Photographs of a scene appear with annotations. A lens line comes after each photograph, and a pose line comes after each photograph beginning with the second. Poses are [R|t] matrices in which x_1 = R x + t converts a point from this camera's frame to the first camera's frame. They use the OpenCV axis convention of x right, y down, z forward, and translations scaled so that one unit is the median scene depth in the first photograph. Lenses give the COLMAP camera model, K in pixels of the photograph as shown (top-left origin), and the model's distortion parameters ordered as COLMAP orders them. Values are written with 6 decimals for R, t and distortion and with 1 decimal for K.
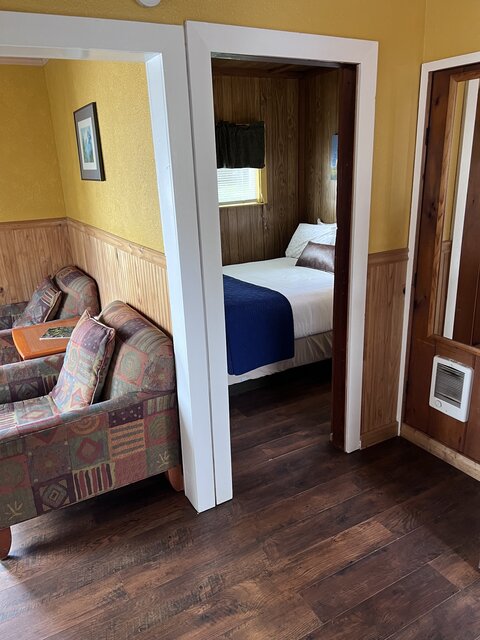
lens RADIAL K [[483.6, 0, 235.7], [0, 483.6, 305.9], [0, 0, 1]] dist [0.089751, -0.084614]
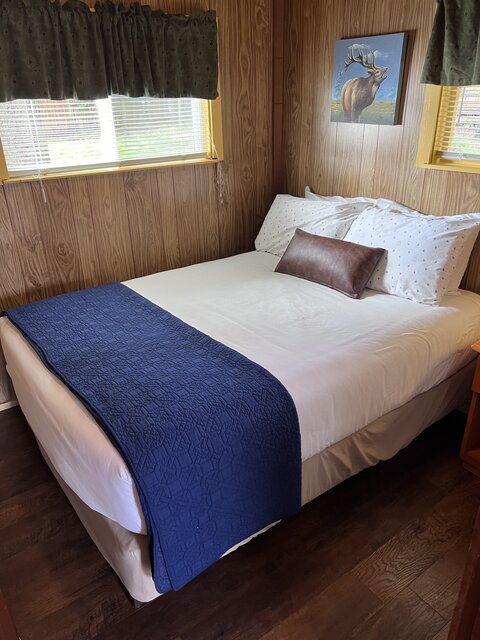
lens RADIAL K [[477.4, 0, 240.0], [0, 477.4, 320.0], [0, 0, 1]] dist [-0.009647, -0.000134]
pose [[0.991963, -0.035760, 0.121370, 0.006970], [0.018207, 0.989589, 0.142768, -0.101621], [-0.125212, -0.139411, 0.982286, 0.399113]]
